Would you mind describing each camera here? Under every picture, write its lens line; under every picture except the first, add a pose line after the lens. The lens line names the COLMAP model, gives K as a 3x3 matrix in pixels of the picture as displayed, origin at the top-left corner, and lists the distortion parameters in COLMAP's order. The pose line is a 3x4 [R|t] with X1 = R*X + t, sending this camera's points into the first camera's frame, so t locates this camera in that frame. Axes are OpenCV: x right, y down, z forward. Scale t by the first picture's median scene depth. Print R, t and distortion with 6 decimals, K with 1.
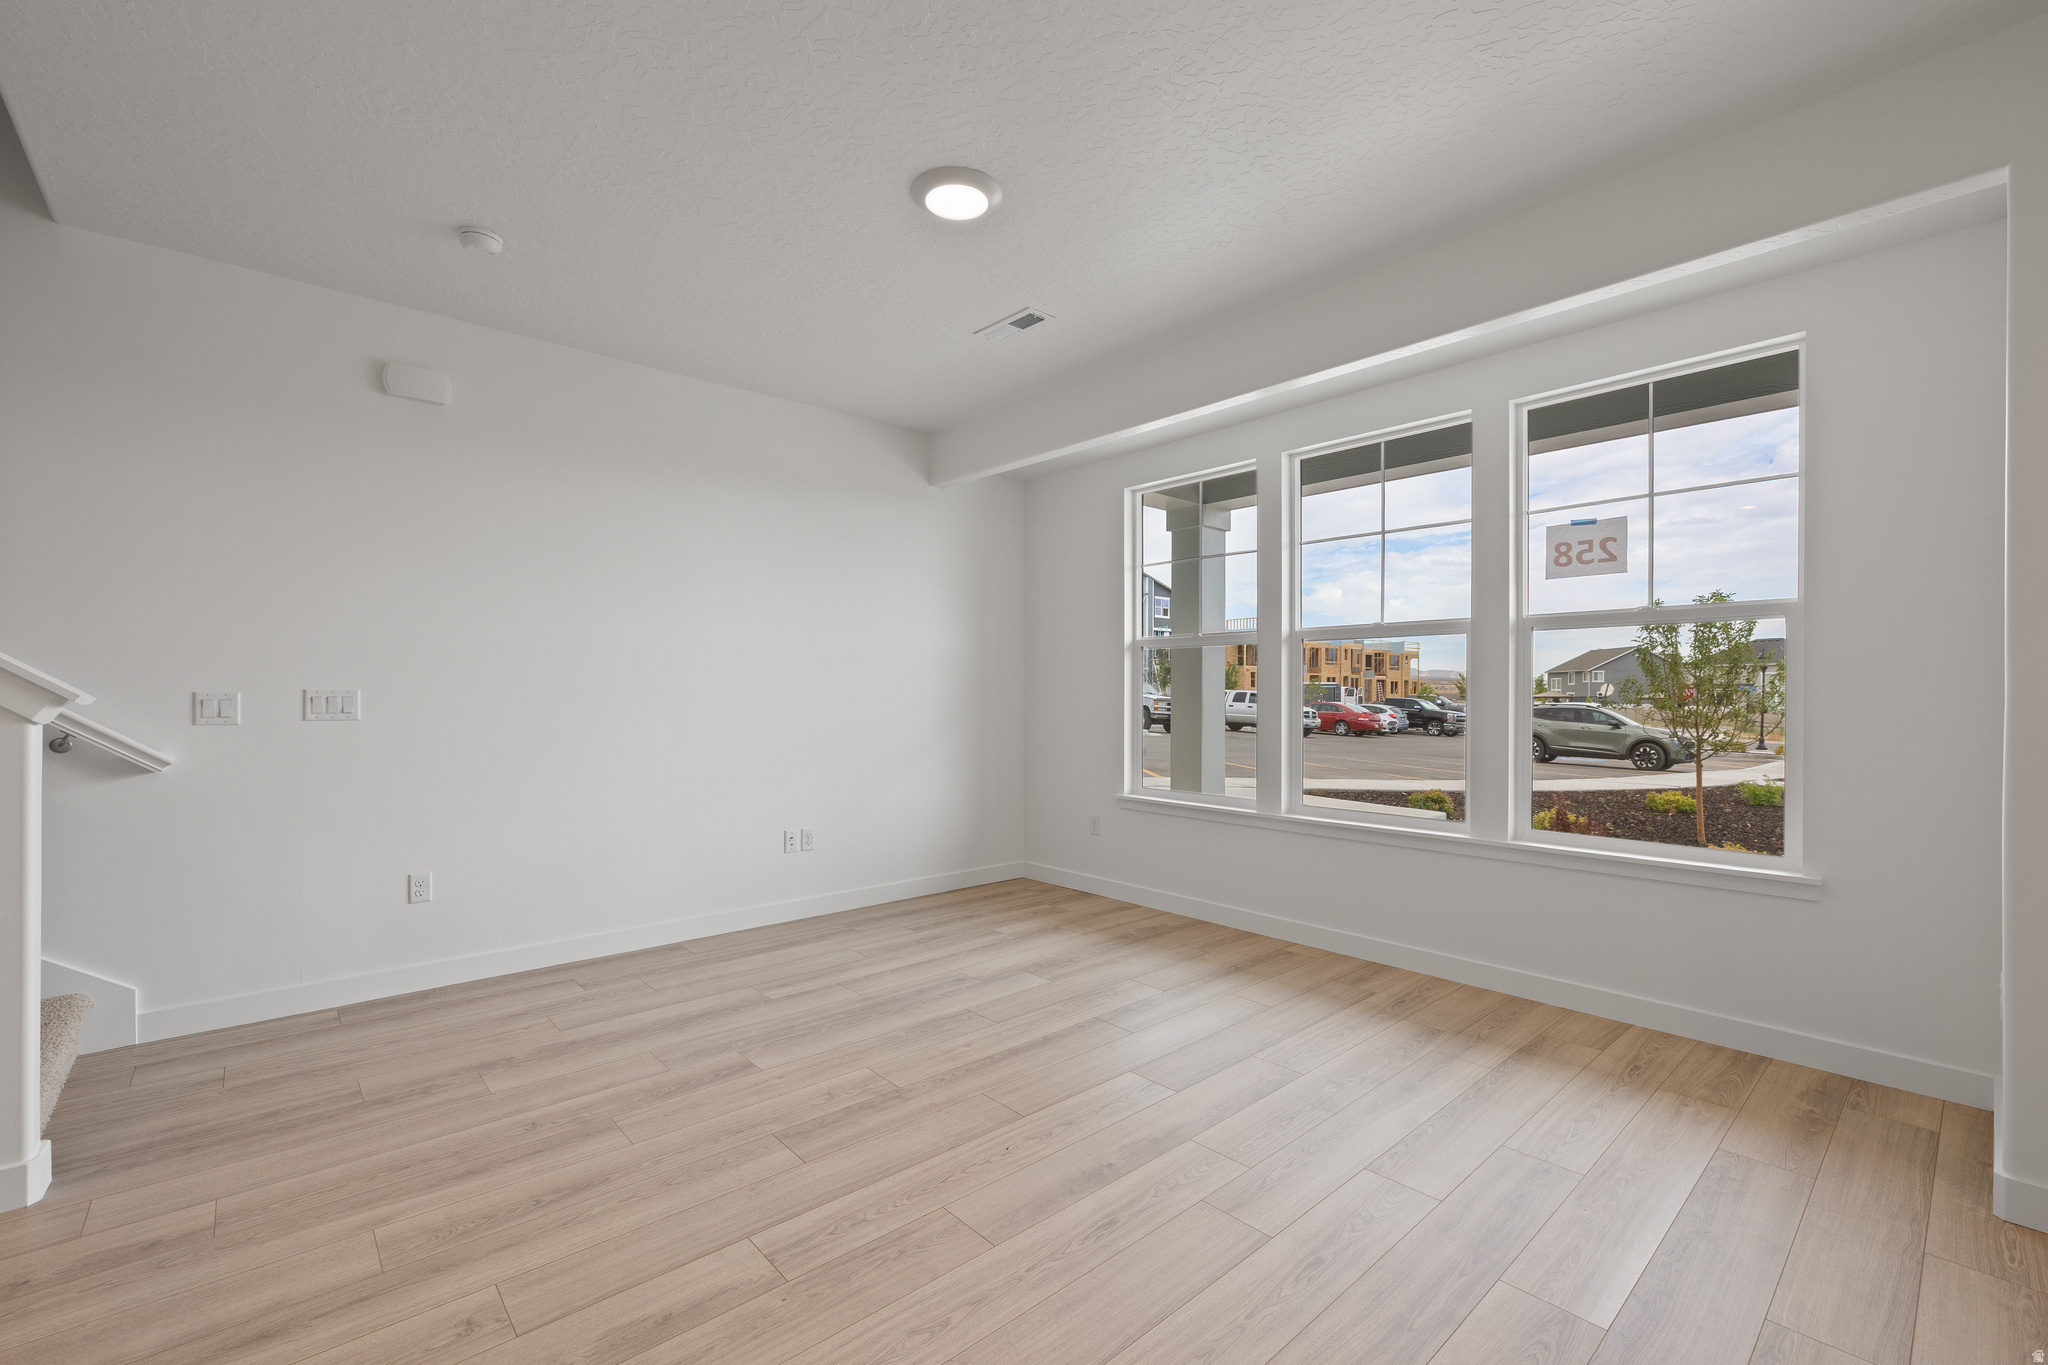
lens RADIAL K [[865.7, 0, 1020.7], [0, 865.7, 695.4], [0, 0, 1]] dist [0.000814, -0.000023]
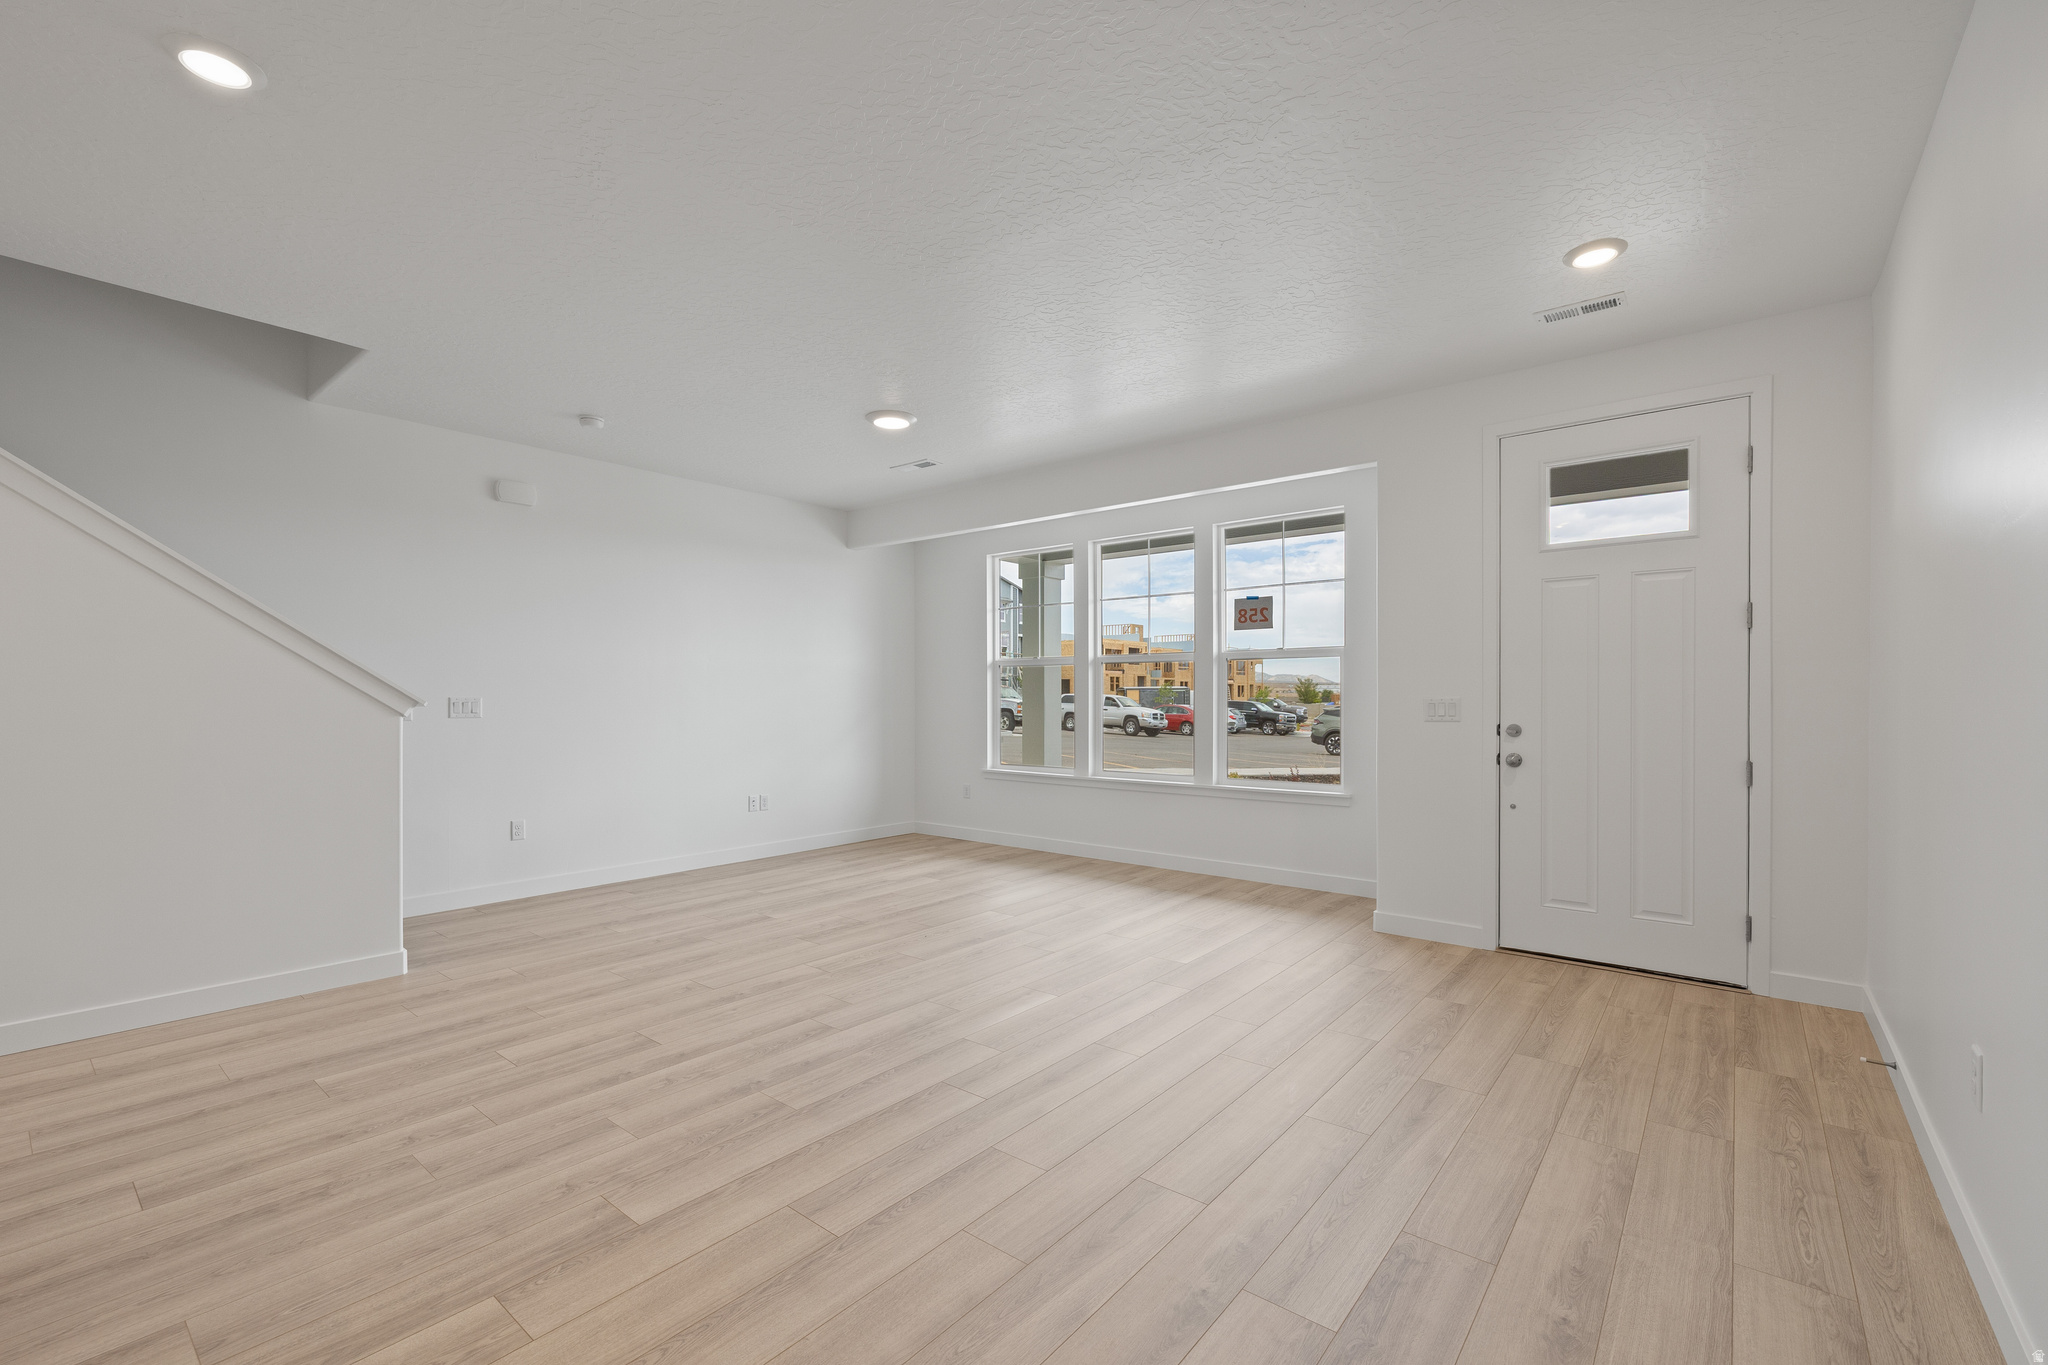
lens RADIAL K [[865.7, 0, 1017.2], [0, 865.7, 694.4], [0, 0, 1]] dist [0.000814, -0.000023]
pose [[0.988684, -0.002658, 0.149993, -0.065378], [0.003539, 0.999978, -0.005607, -0.000151], [-0.149974, 0.006074, 0.988671, -0.600755]]
